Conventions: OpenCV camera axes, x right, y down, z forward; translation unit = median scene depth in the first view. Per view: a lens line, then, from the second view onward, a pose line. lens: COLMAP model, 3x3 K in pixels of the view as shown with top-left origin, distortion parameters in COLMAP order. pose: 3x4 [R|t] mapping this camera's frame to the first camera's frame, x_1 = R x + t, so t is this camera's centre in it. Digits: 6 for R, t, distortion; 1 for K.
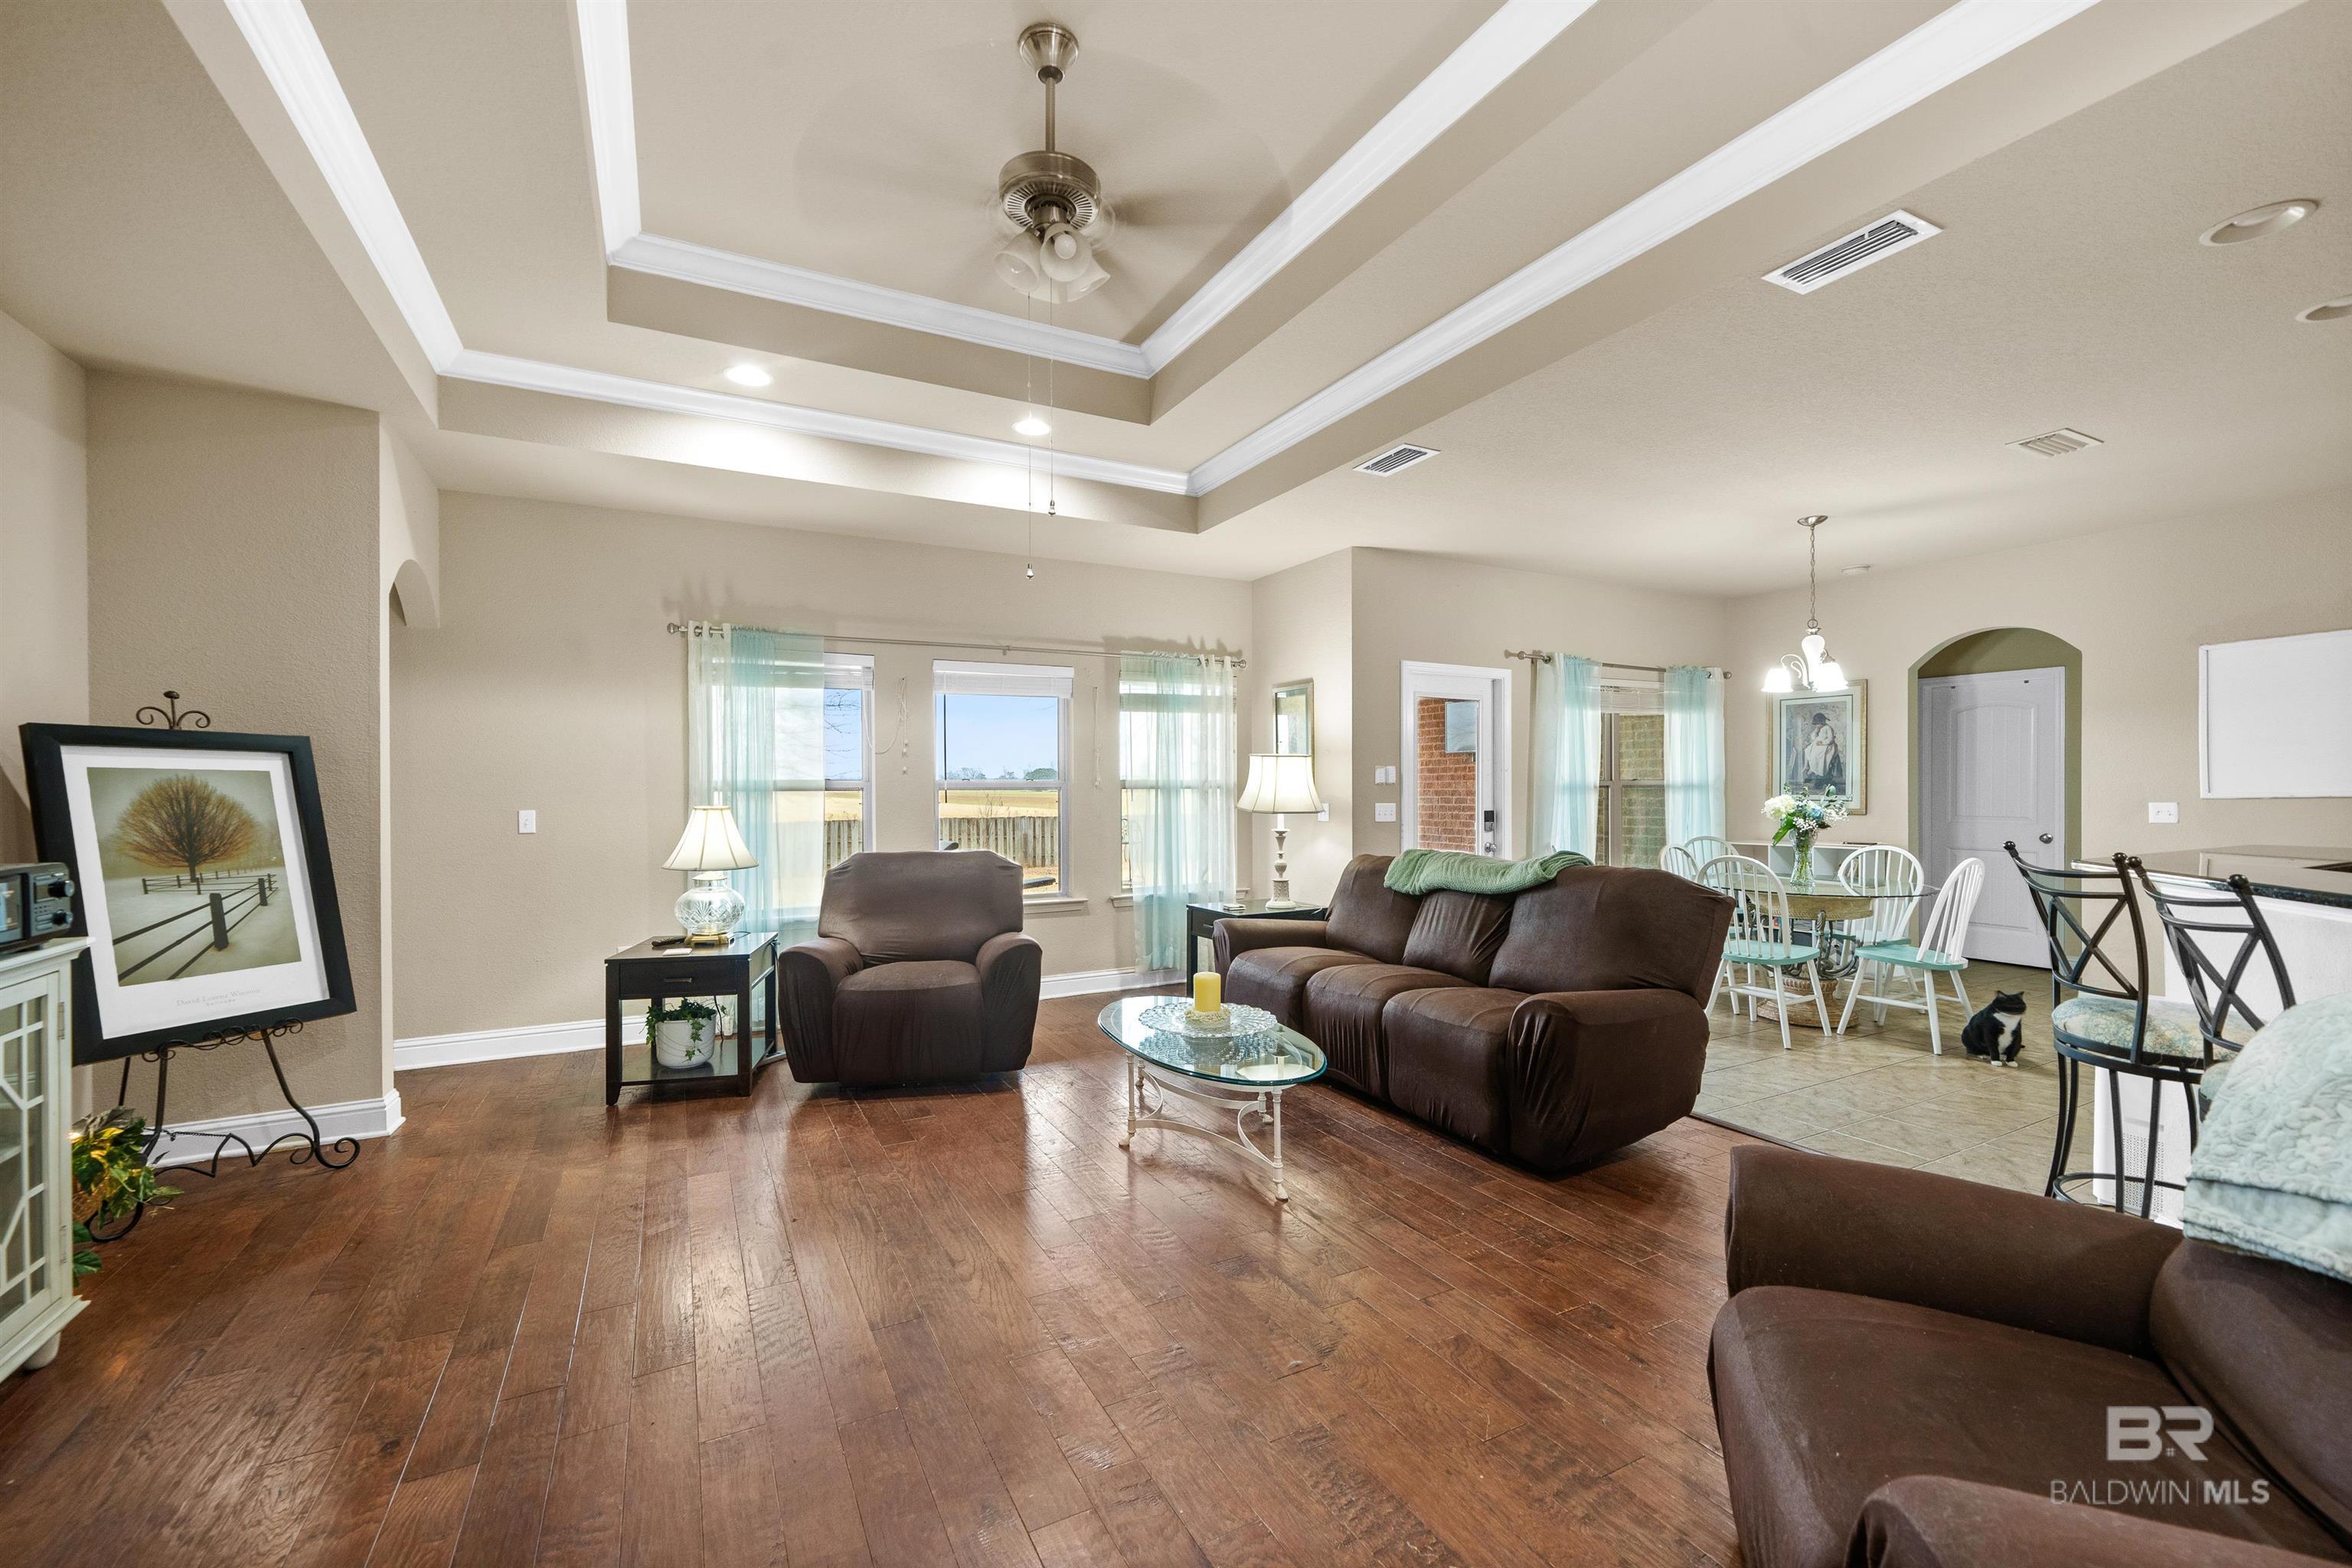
lens RADIAL K [[955.0, 0, 1176.0], [0, 955.0, 784.0], [0, 0, 1]] dist [0.000580, 0.000198]
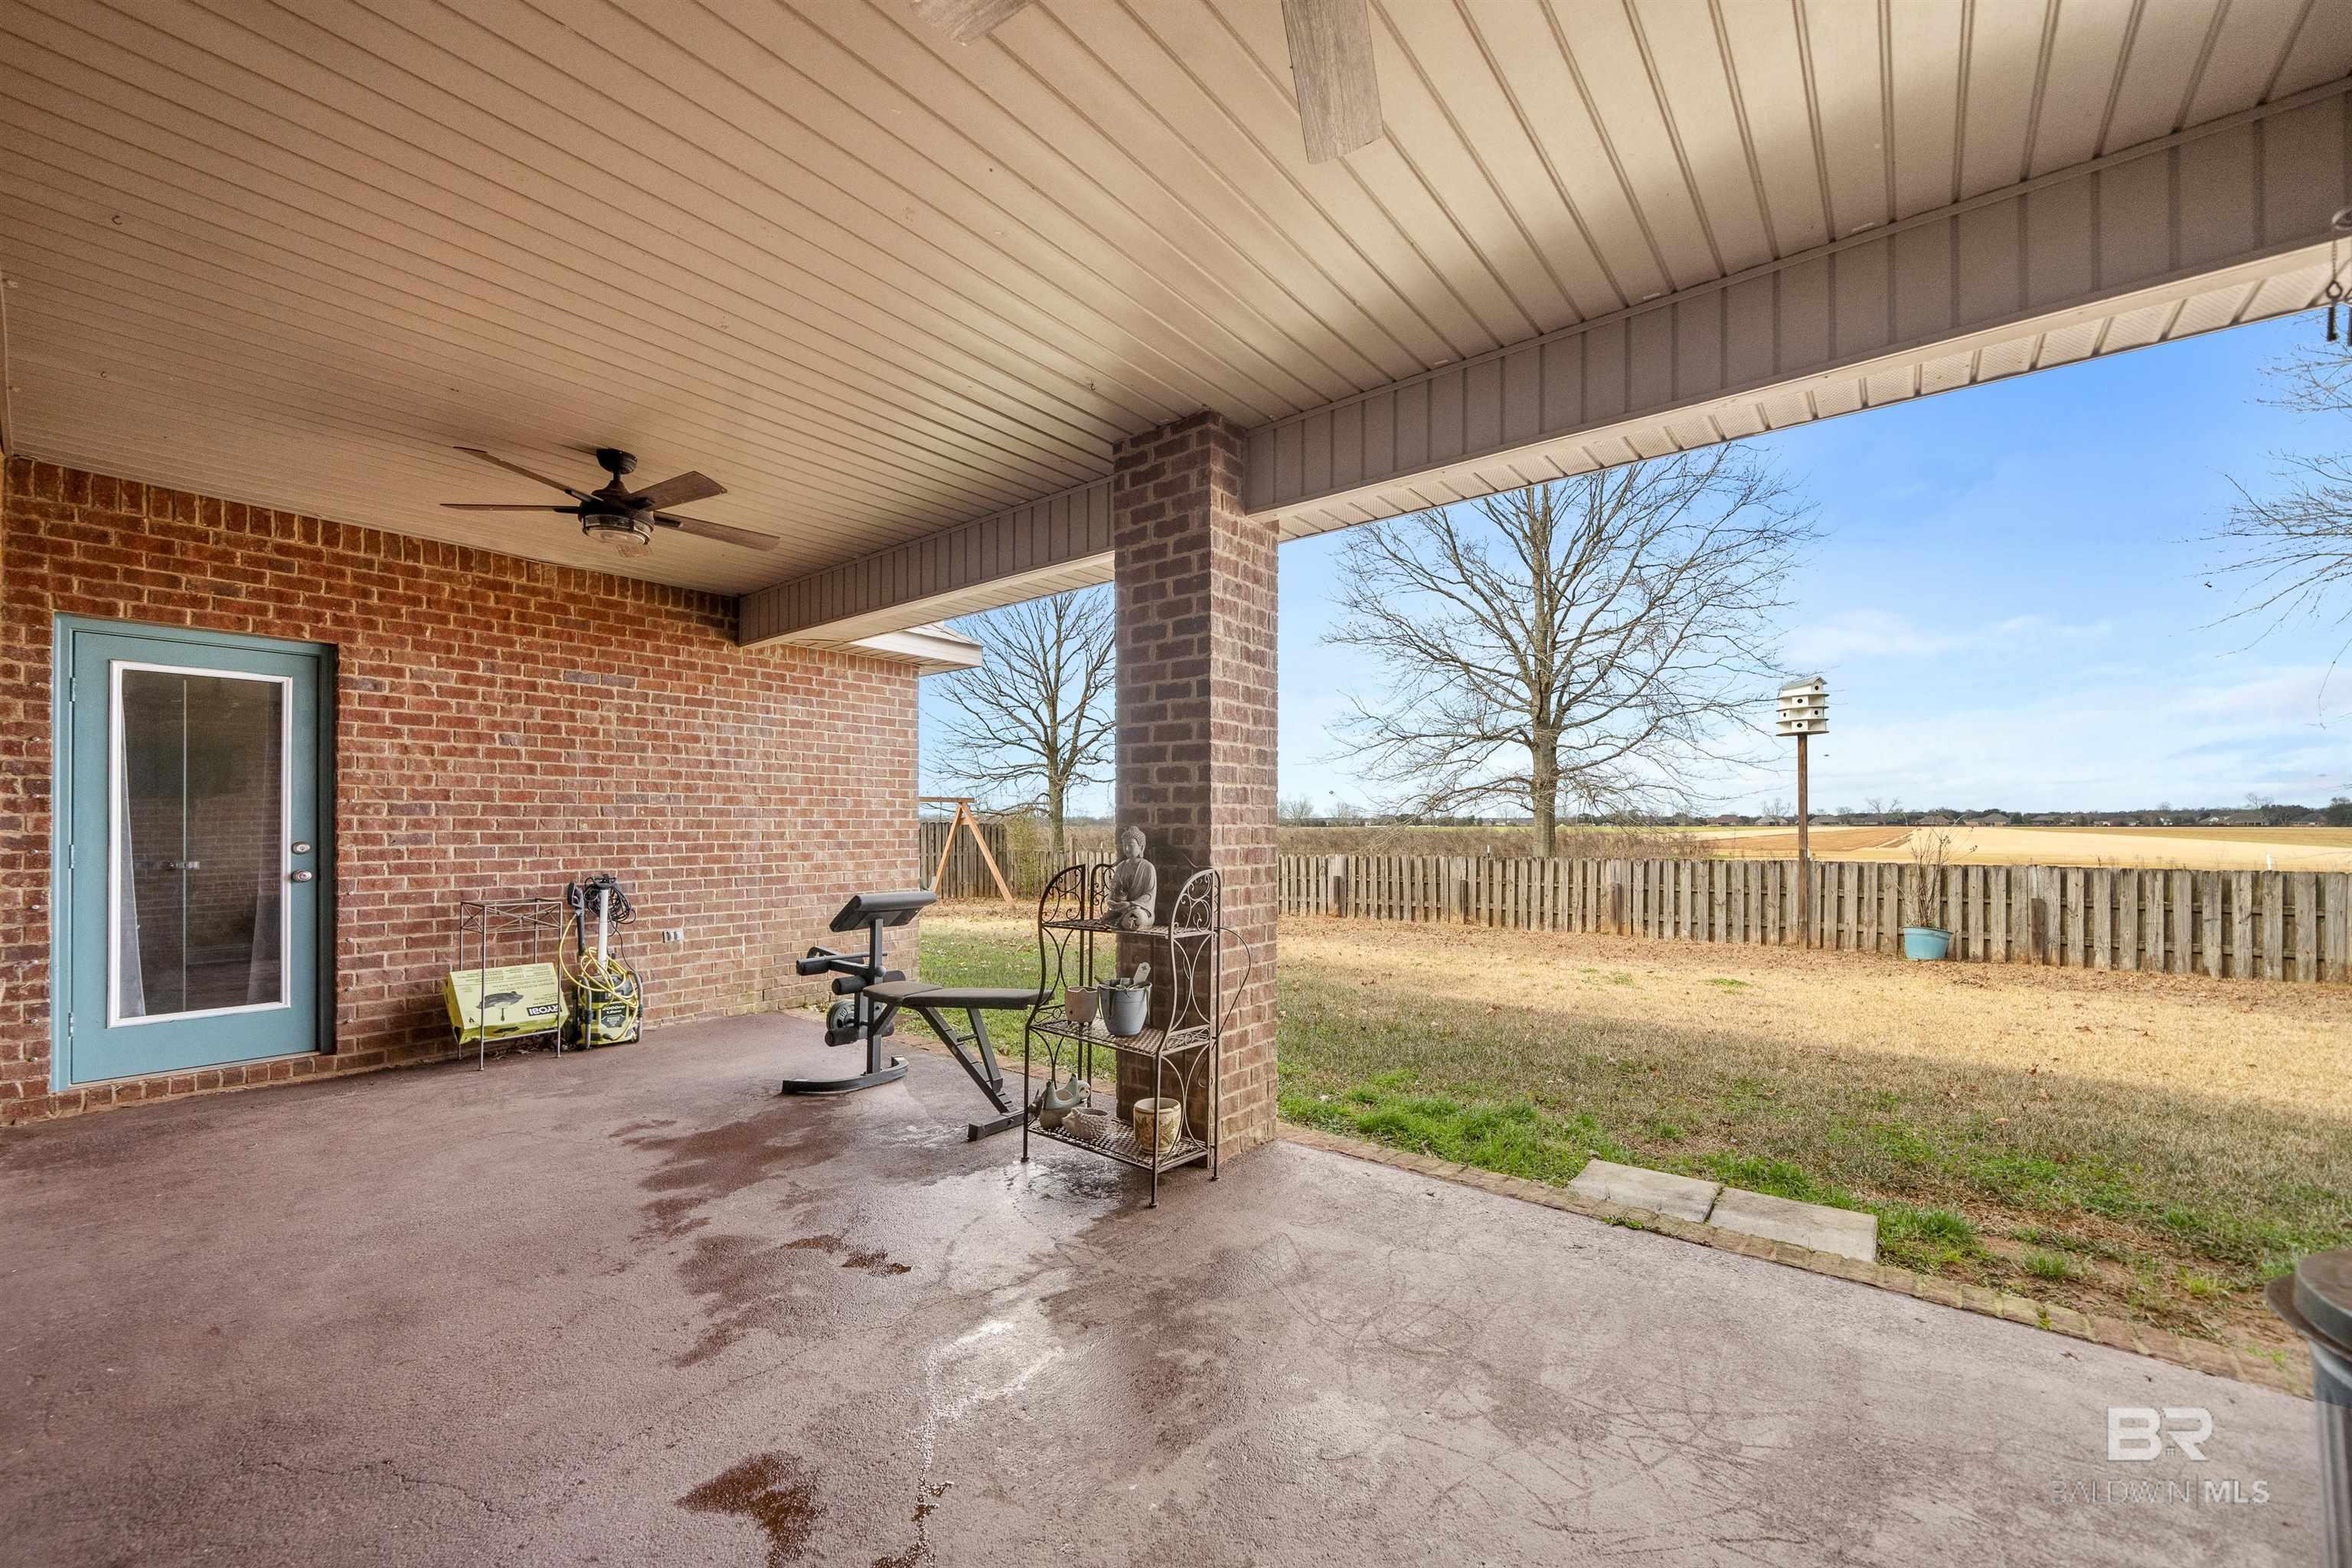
lens RADIAL K [[915.4, 0, 1176.7], [0, 915.4, 815.4], [0, 0, 1]] dist [-0.002080, -0.000215]
pose [[0.398634, -0.004728, -0.917098, 0.621577], [0.001987, 0.999989, -0.004292, 0.041962], [0.917108, -0.000111, 0.398639, 2.071681]]
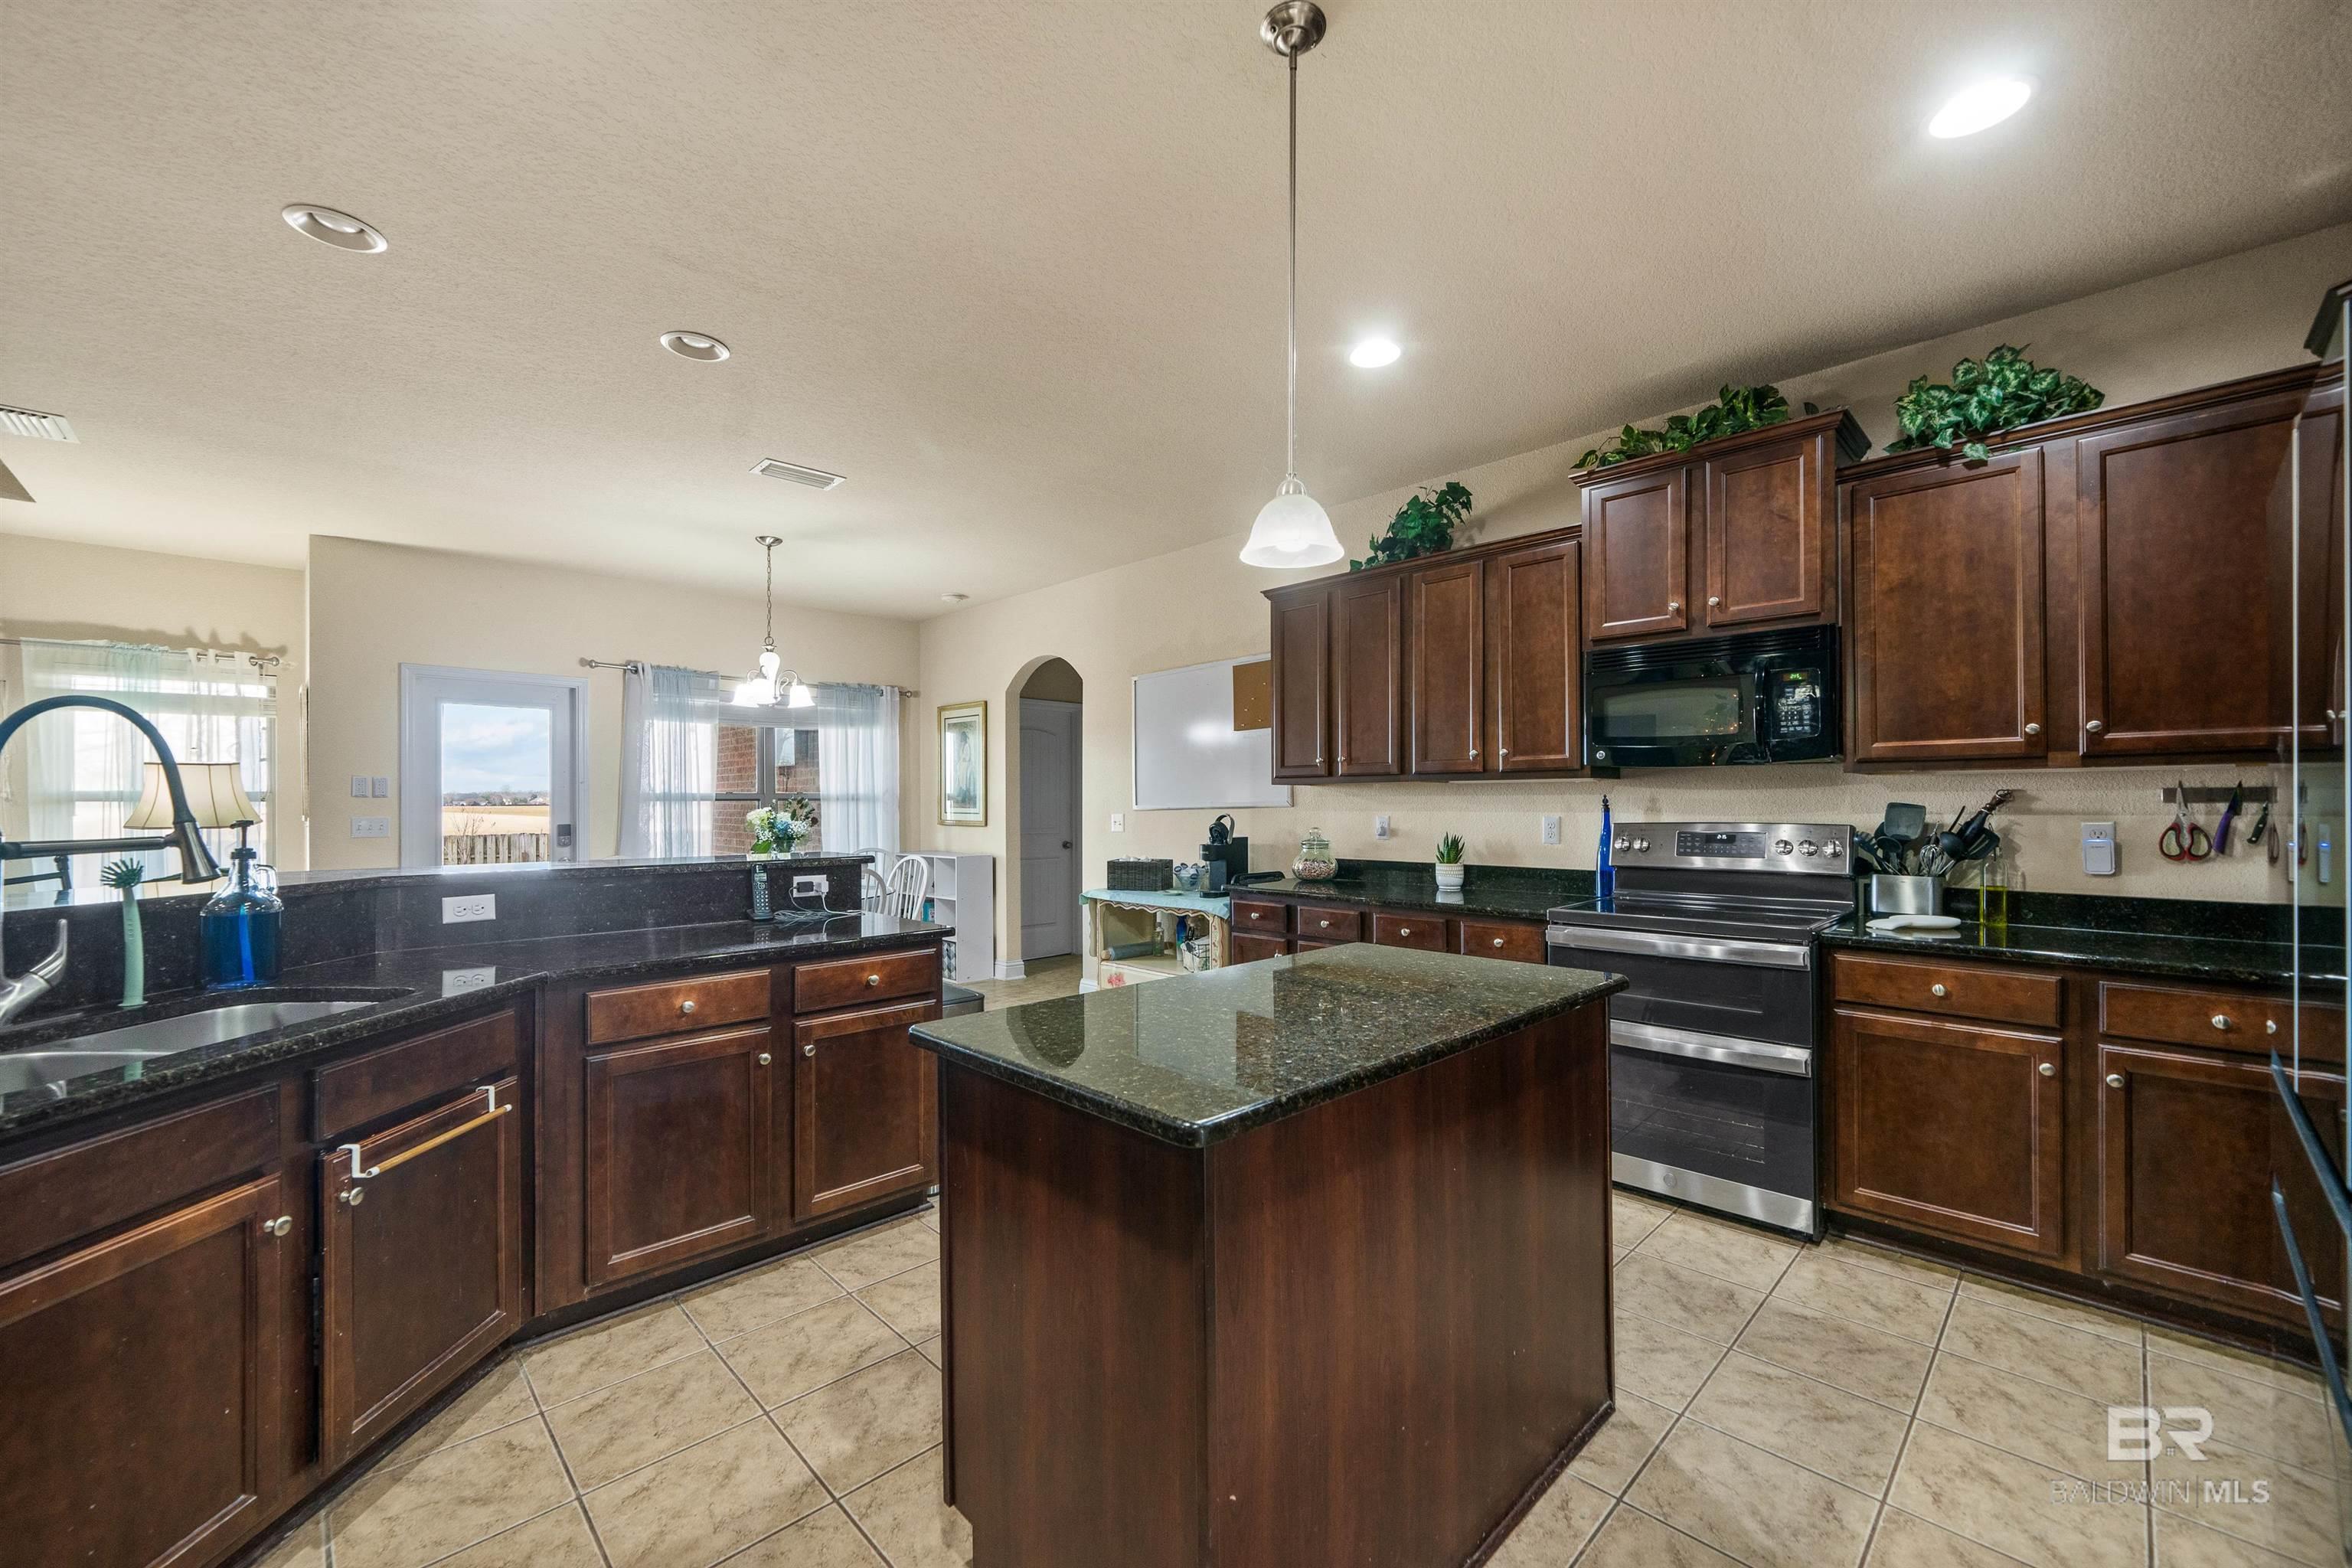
lens RADIAL K [[927.5, 0, 1184.3], [0, 927.5, 811.2], [0, 0, 1]] dist [-0.000669, 0.000133]
pose [[0.958314, -0.002498, 0.285706, 1.034601], [-0.001744, 0.999892, 0.014591, -0.001131], [-0.285712, -0.014481, 0.958206, -0.112651]]
